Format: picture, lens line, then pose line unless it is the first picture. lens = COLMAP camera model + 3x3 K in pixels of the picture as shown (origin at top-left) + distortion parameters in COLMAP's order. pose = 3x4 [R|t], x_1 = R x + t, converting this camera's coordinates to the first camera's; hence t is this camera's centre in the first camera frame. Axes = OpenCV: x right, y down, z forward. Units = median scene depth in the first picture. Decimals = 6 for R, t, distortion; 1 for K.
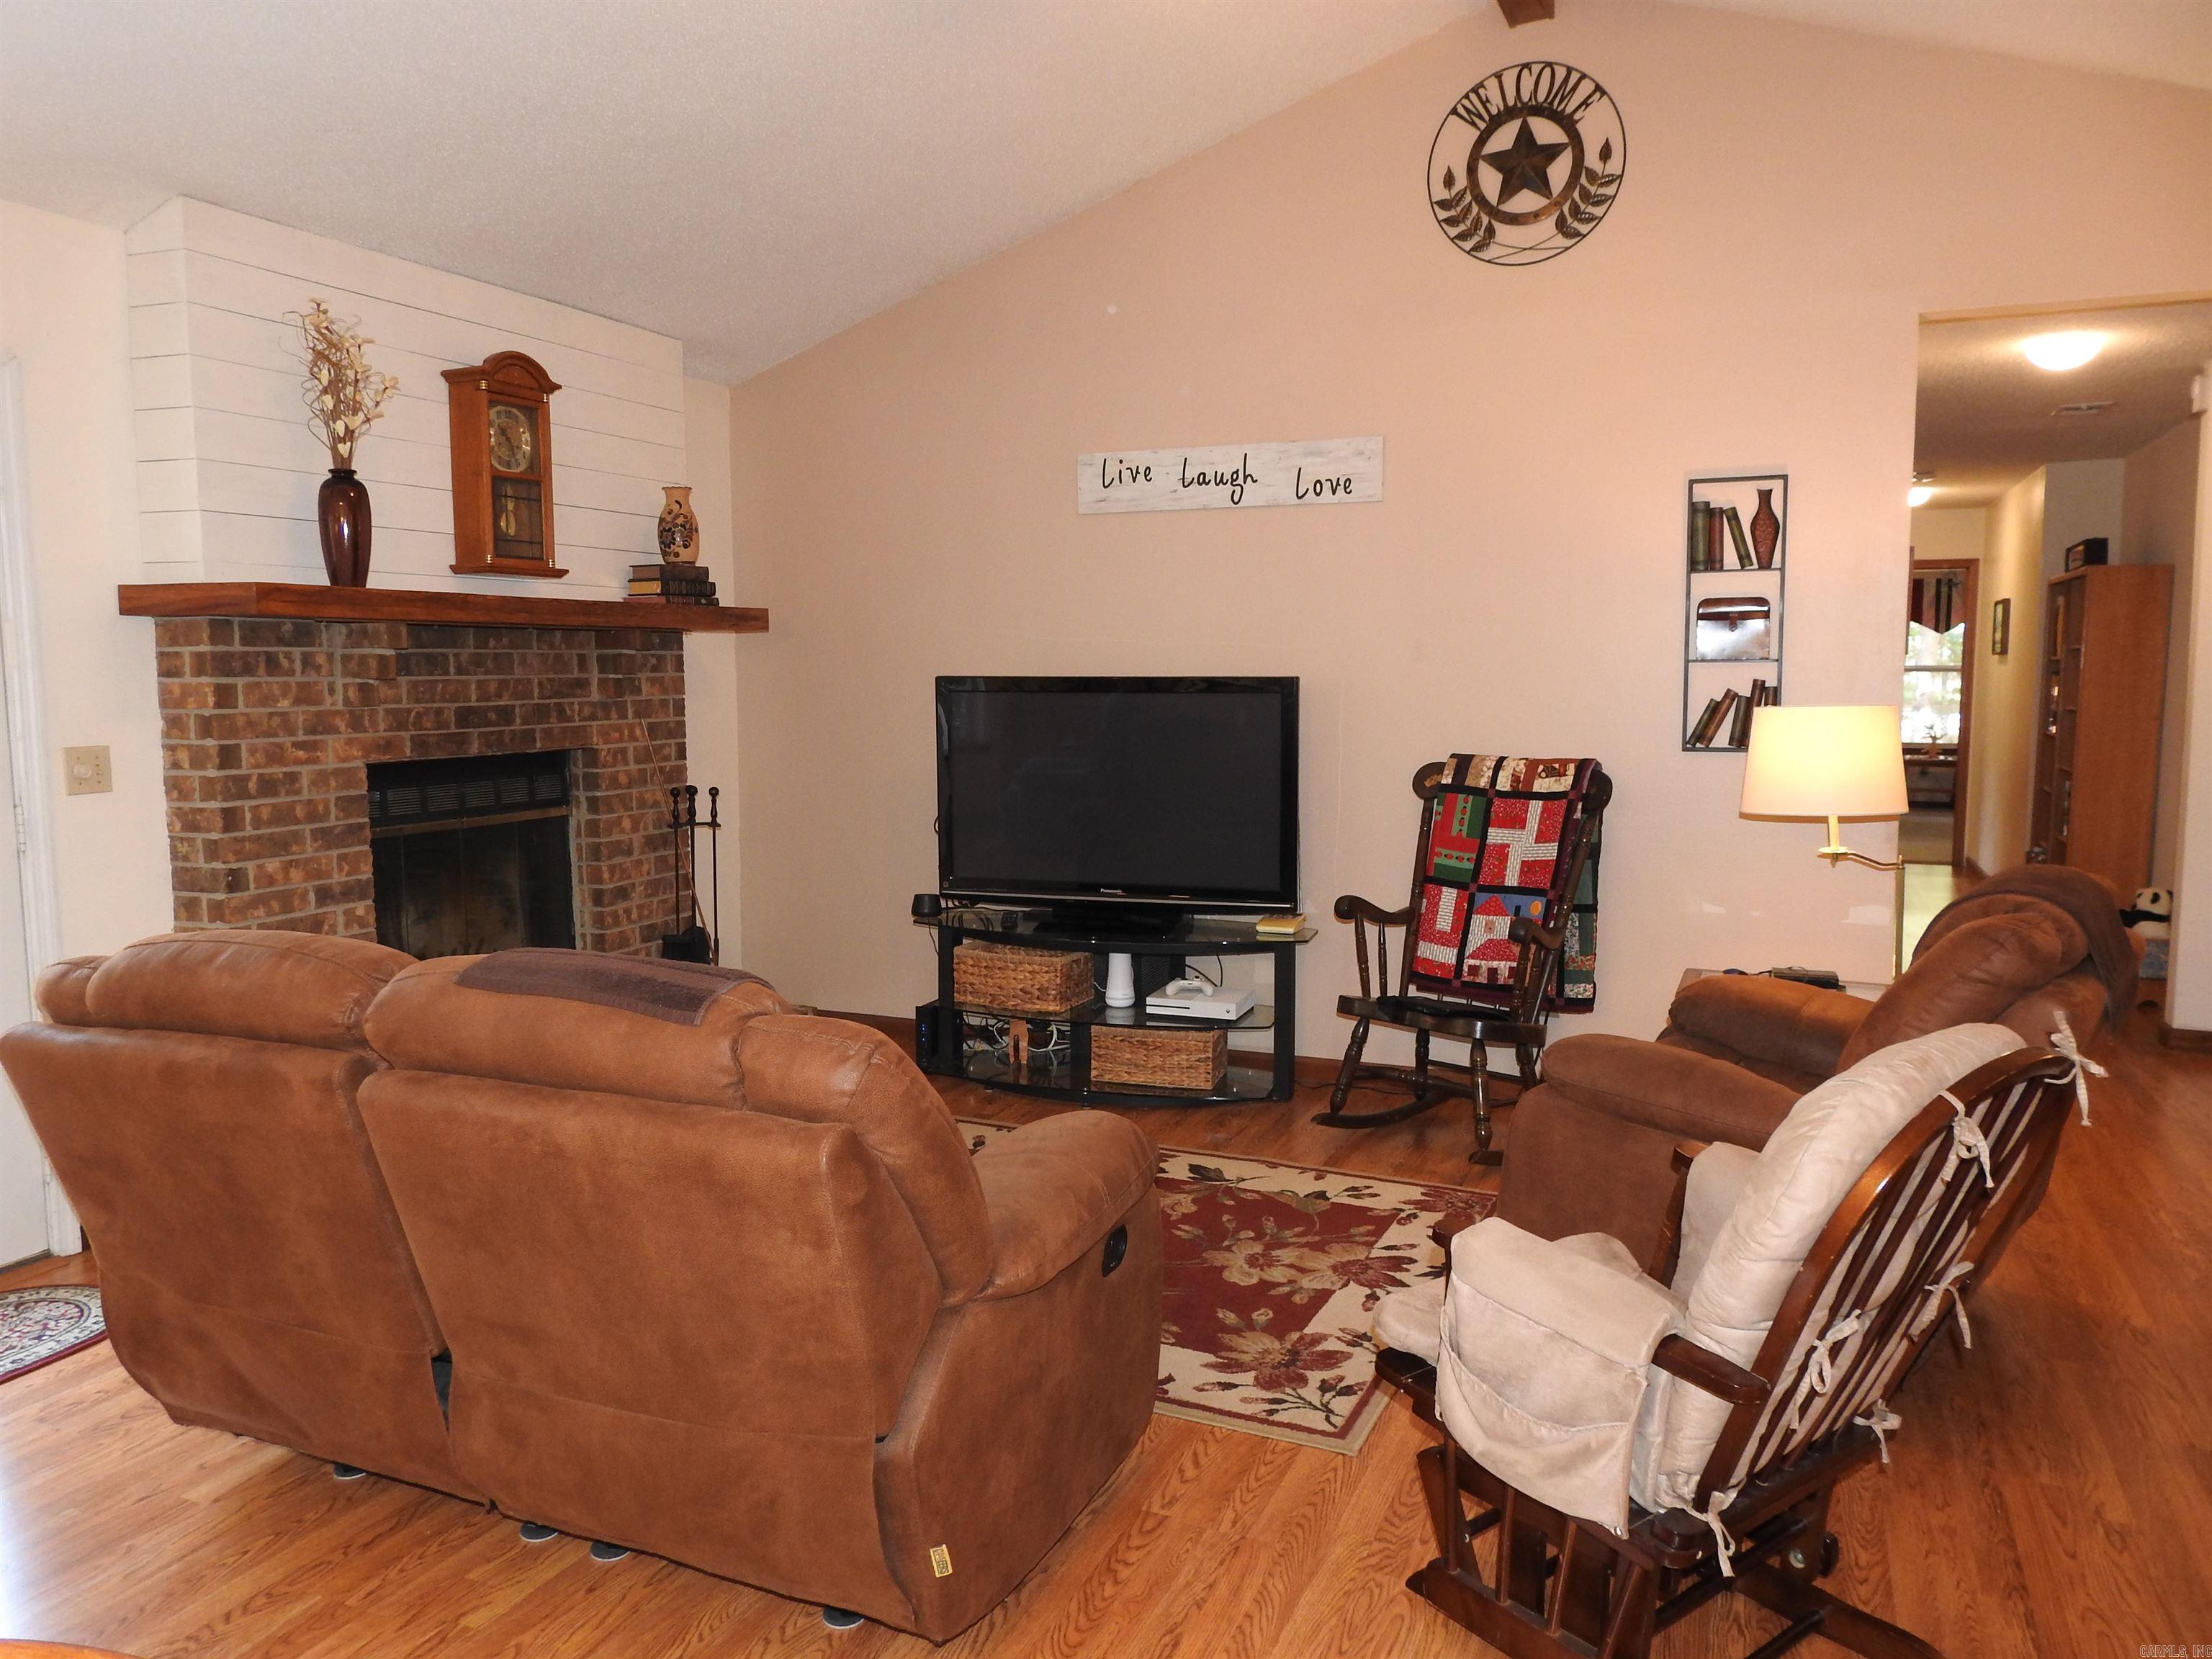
lens RADIAL K [[1577.4, 0, 1106.0], [0, 1577.4, 829.5], [0, 0, 1]] dist [0.011354, 0.005548]
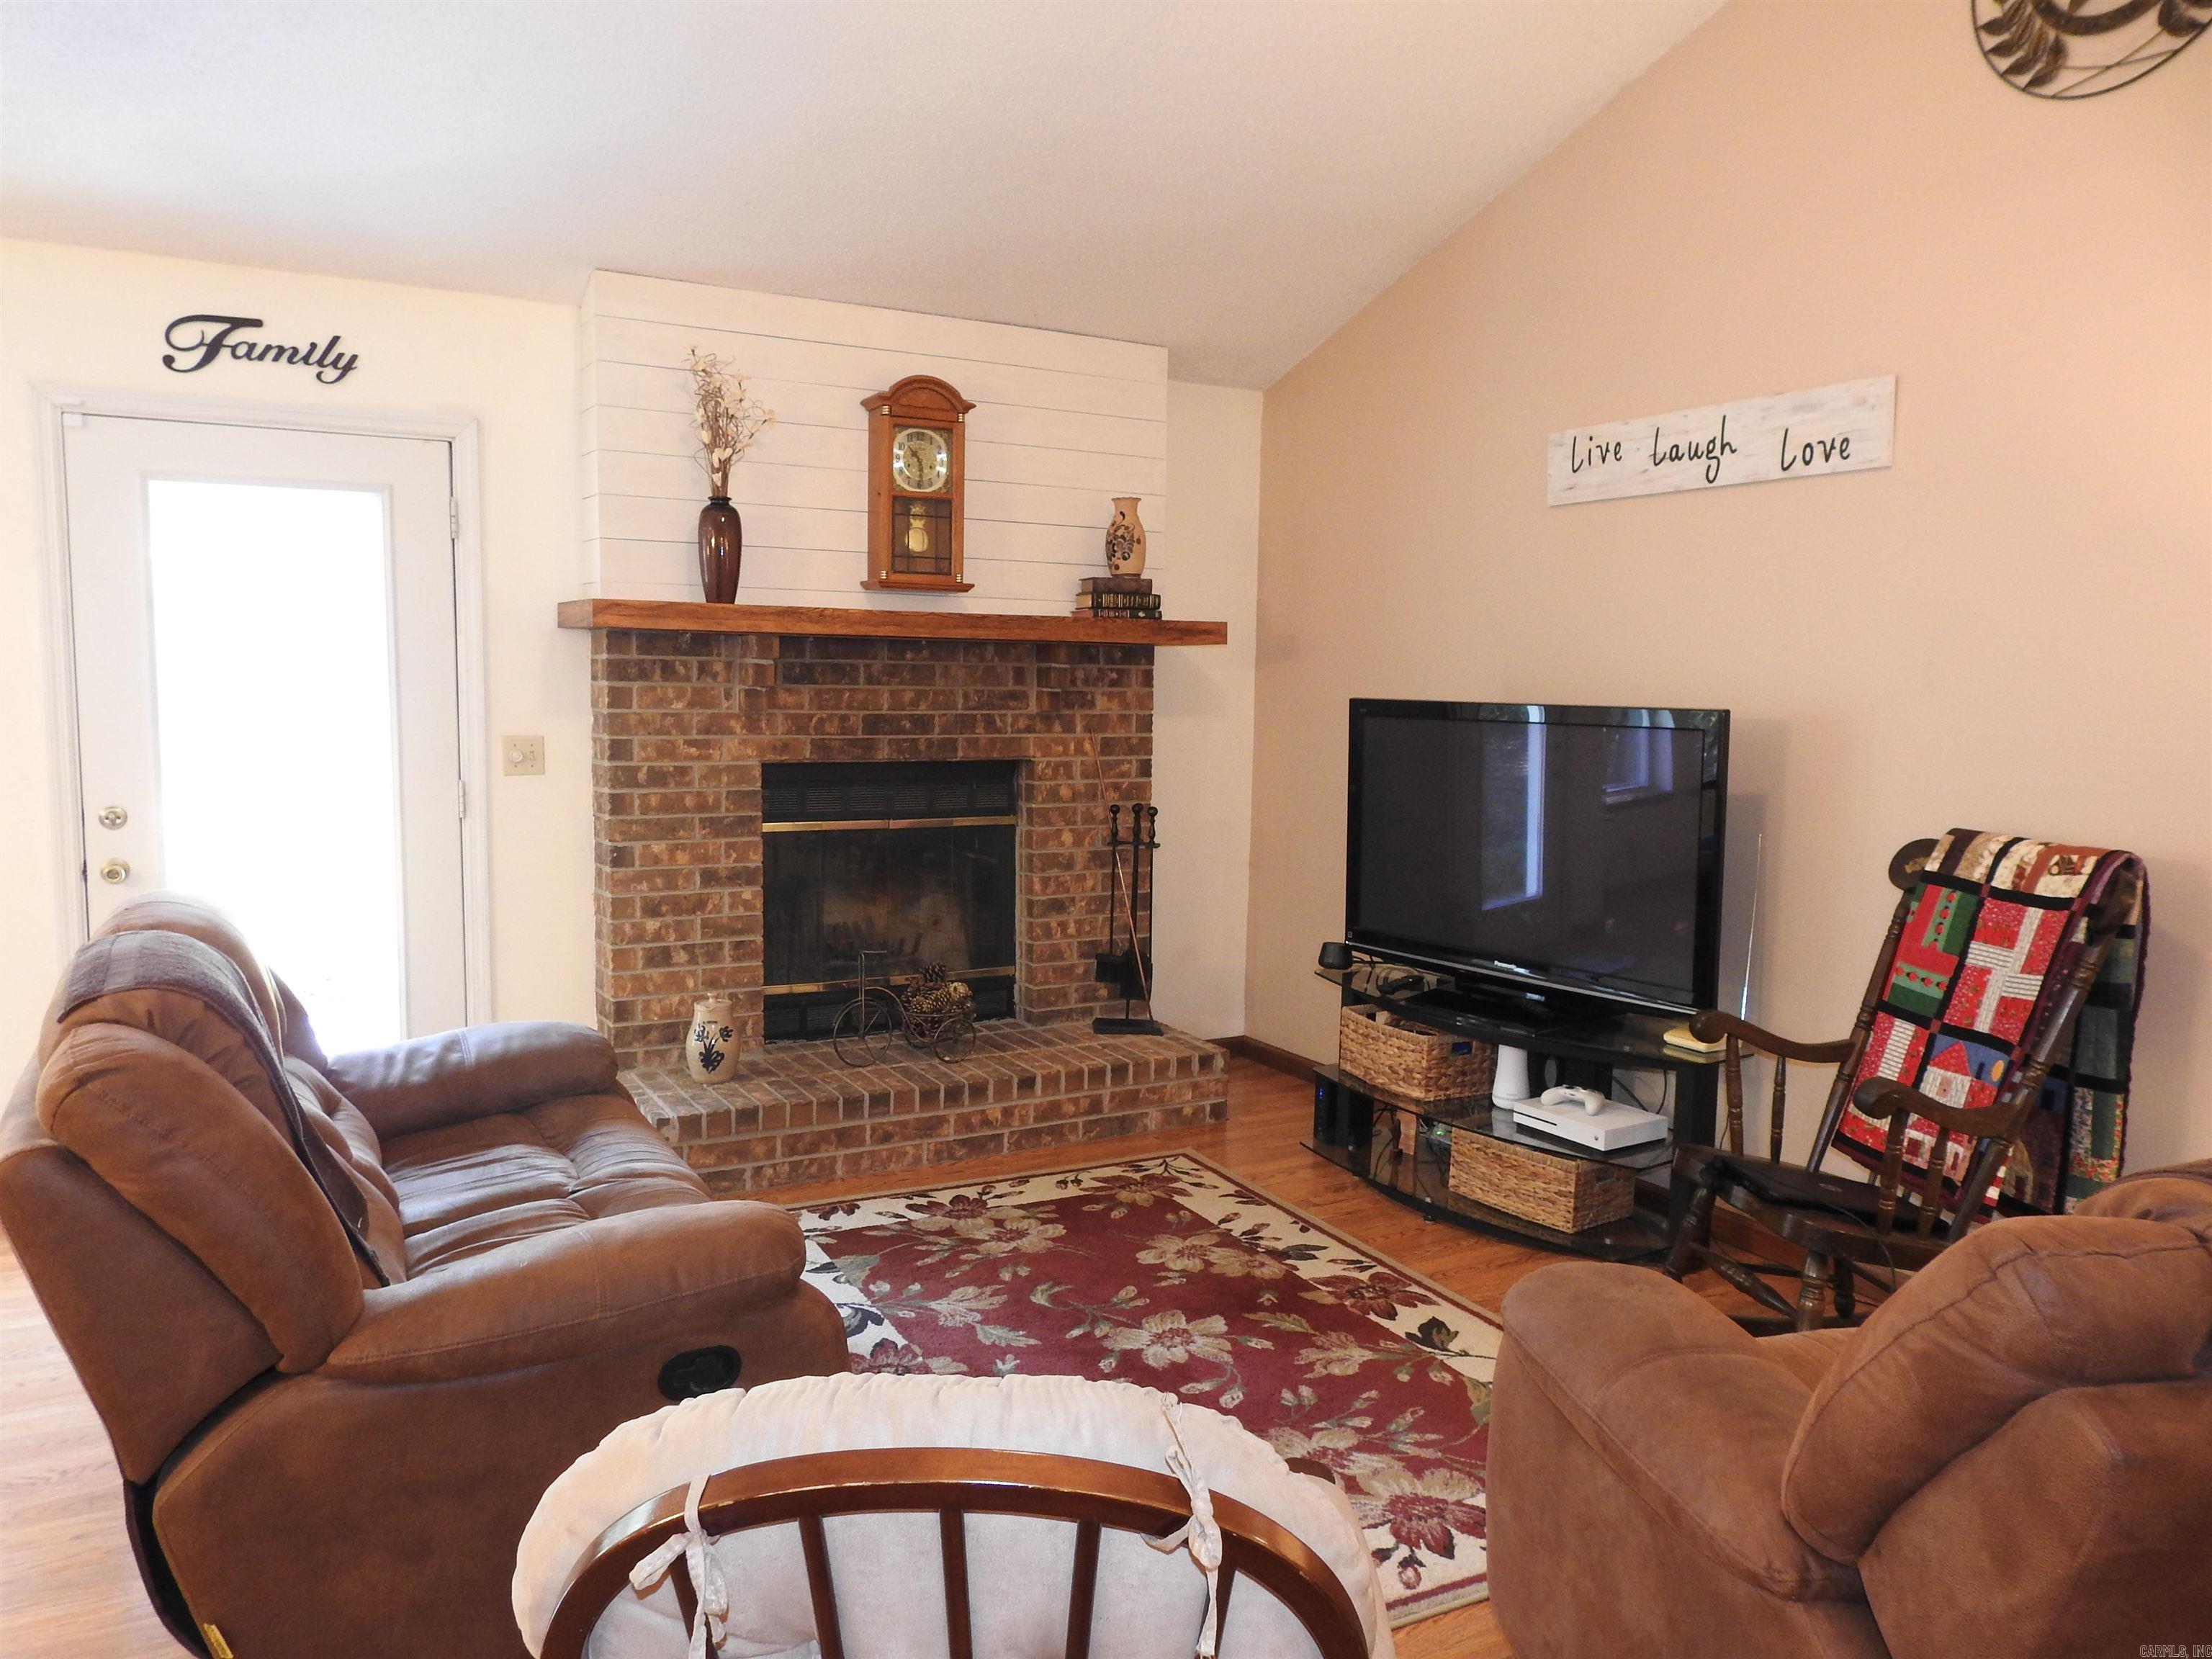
lens RADIAL K [[1586.7, 0, 1106.0], [0, 1586.7, 829.5], [0, 0, 1]] dist [0.010224, 0.002285]
pose [[0.797558, 0.074790, -0.598588, 0.353236], [-0.082613, 0.996477, 0.014430, -0.028090], [0.597559, 0.037943, 0.800927, 0.234630]]
